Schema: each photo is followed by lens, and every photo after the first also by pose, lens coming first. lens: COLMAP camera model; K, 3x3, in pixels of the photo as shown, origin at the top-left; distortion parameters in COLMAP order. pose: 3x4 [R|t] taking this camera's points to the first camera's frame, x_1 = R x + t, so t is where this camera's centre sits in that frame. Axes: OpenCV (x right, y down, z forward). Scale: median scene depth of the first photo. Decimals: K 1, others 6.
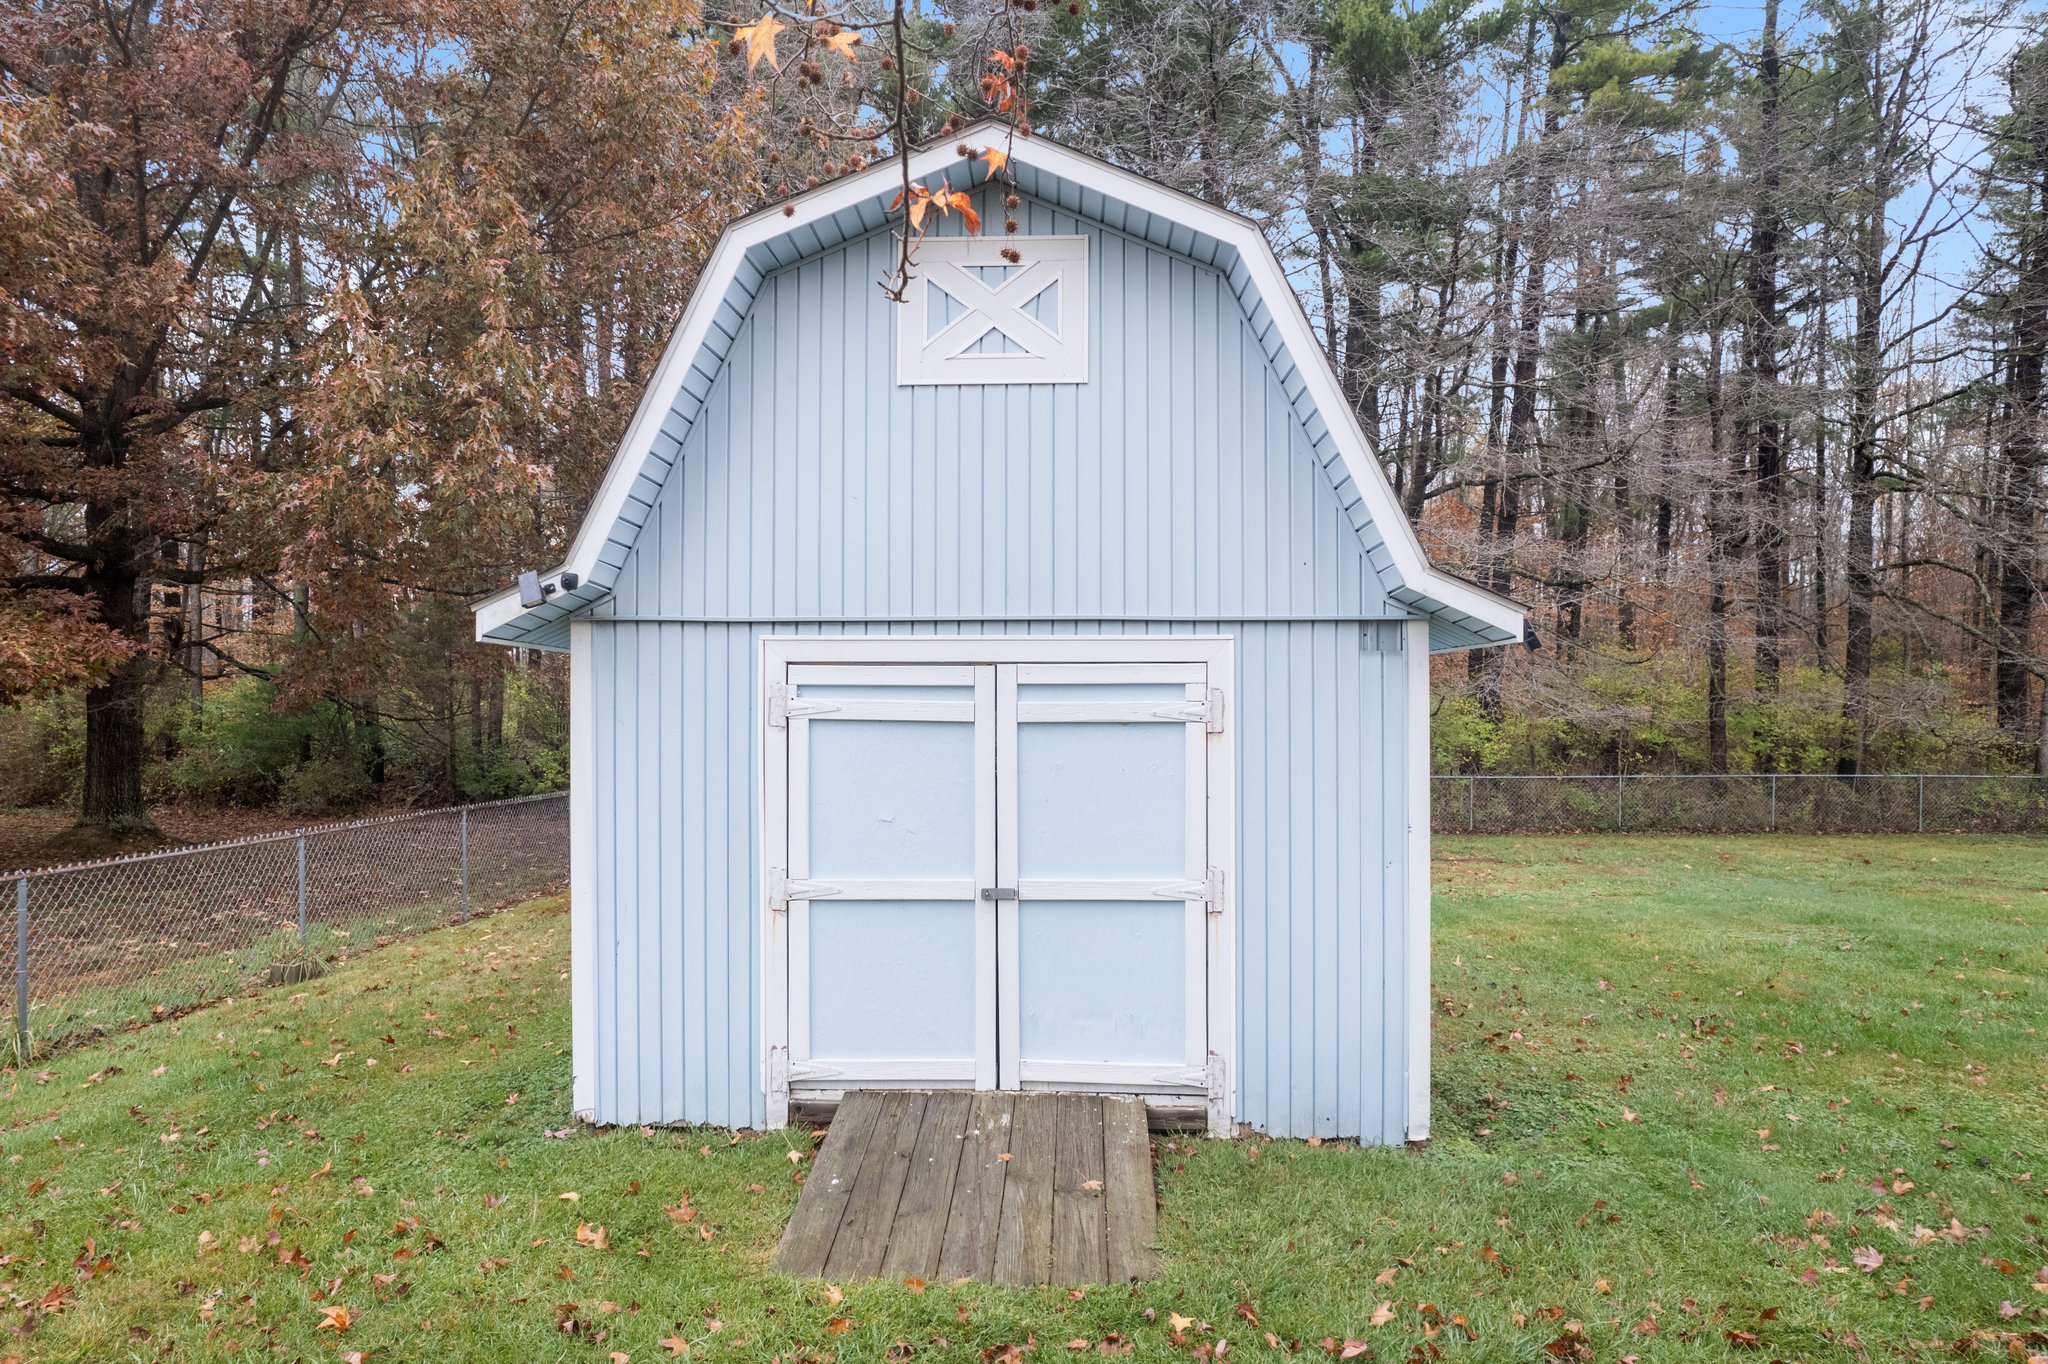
lens RADIAL K [[1270.6, 0, 1023.1], [0, 1270.6, 691.0], [0, 0, 1]] dist [-0.015851, 0.022969]
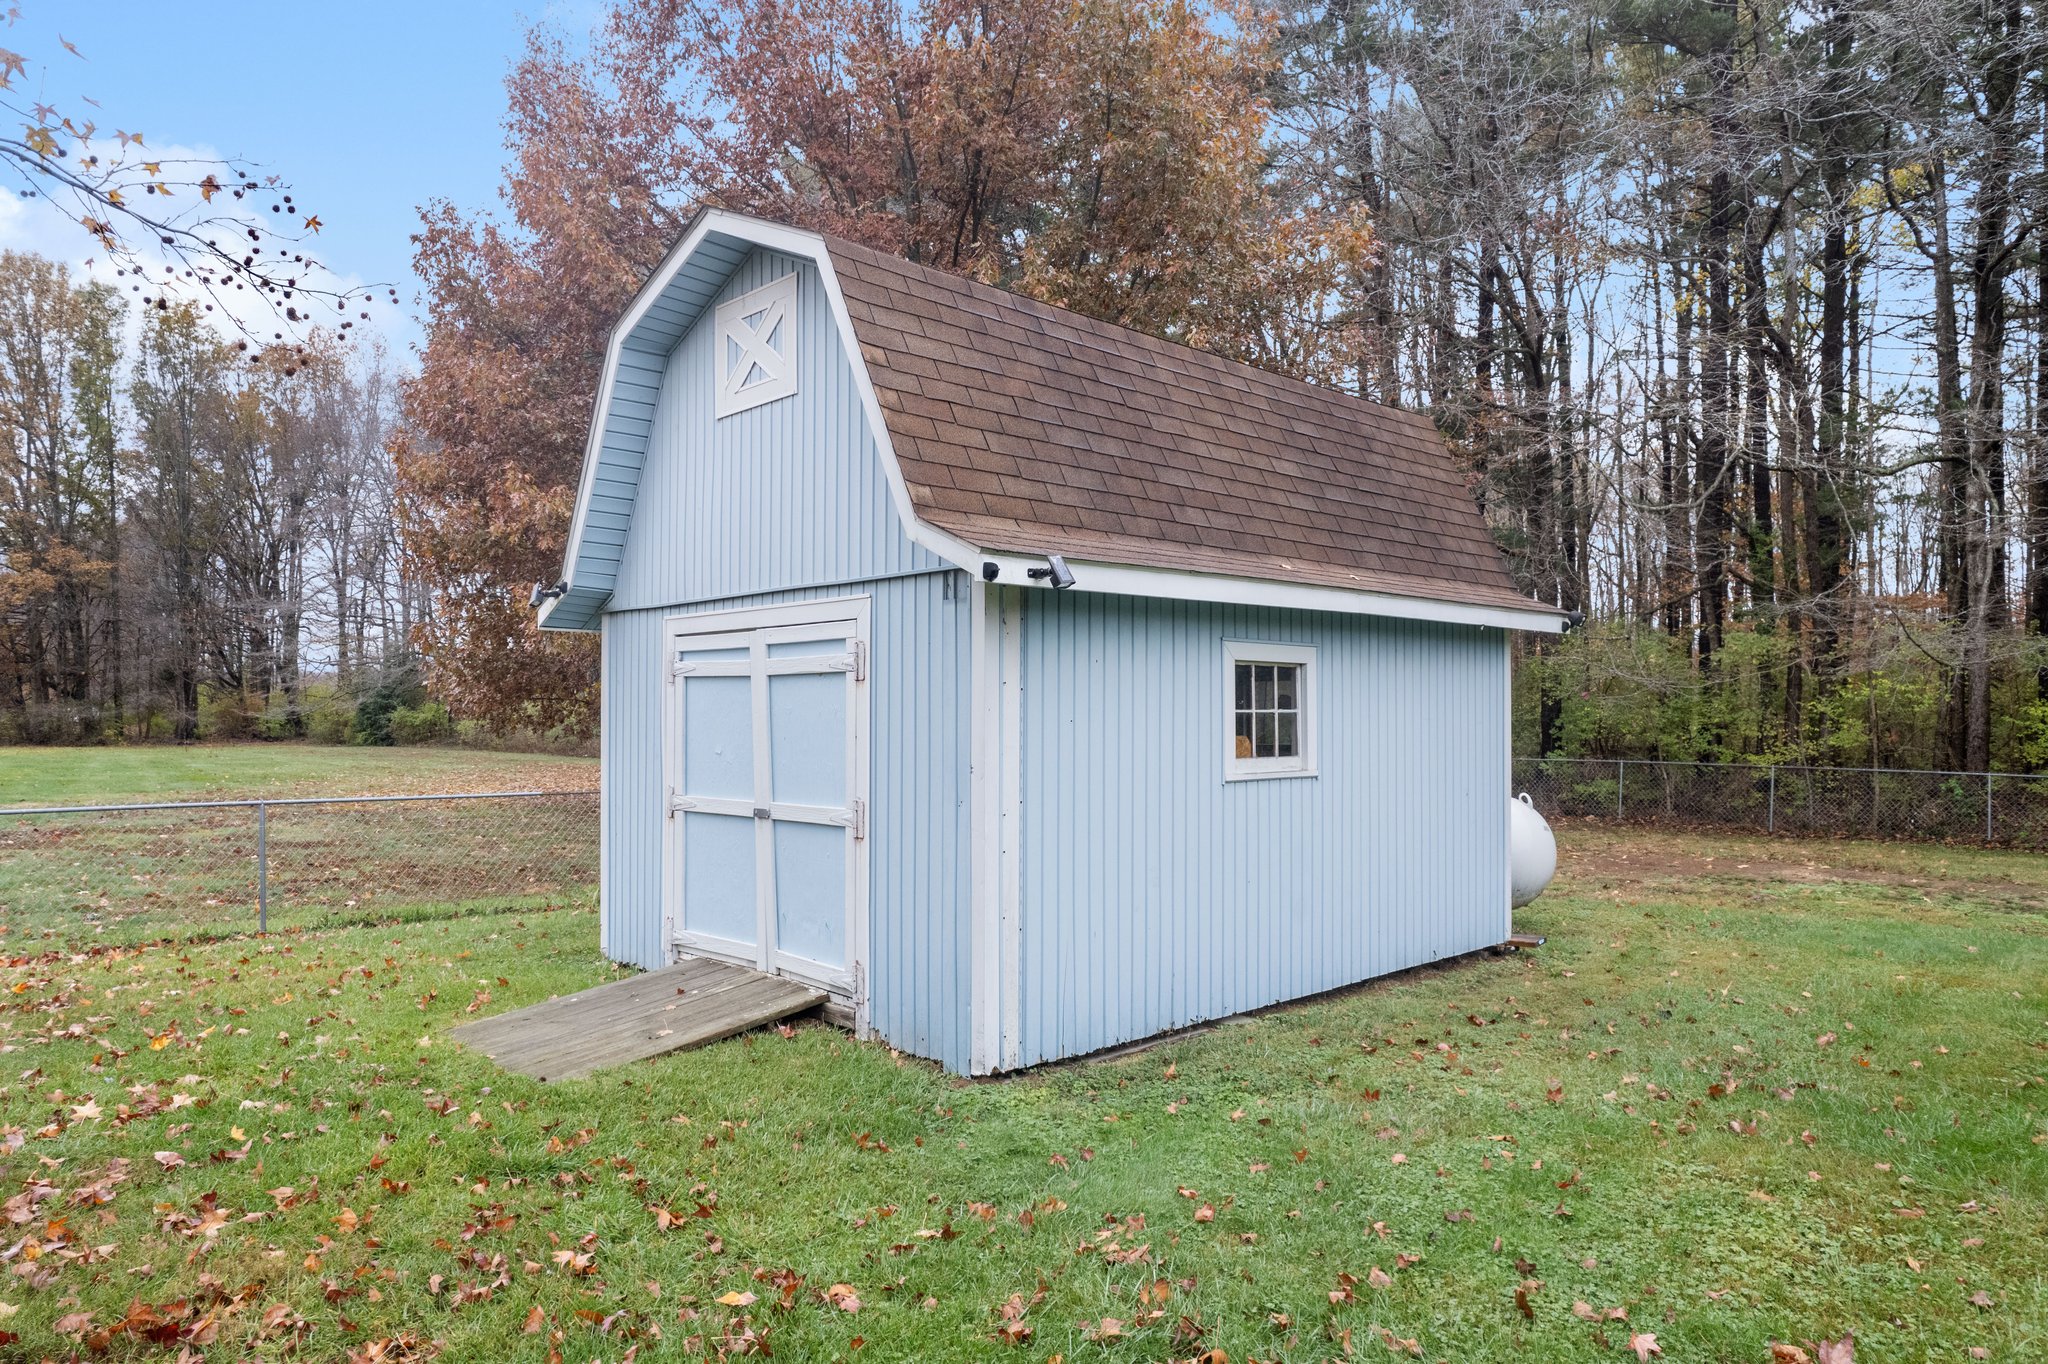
lens RADIAL K [[1270.6, 0, 1025.1], [0, 1270.6, 682.2], [0, 0, 1]] dist [-0.015851, 0.022969]
pose [[0.721580, -0.019419, -0.692059, 1.033935], [0.007022, 0.999760, -0.020731, 0.058888], [0.692296, 0.010099, 0.721543, 0.280570]]
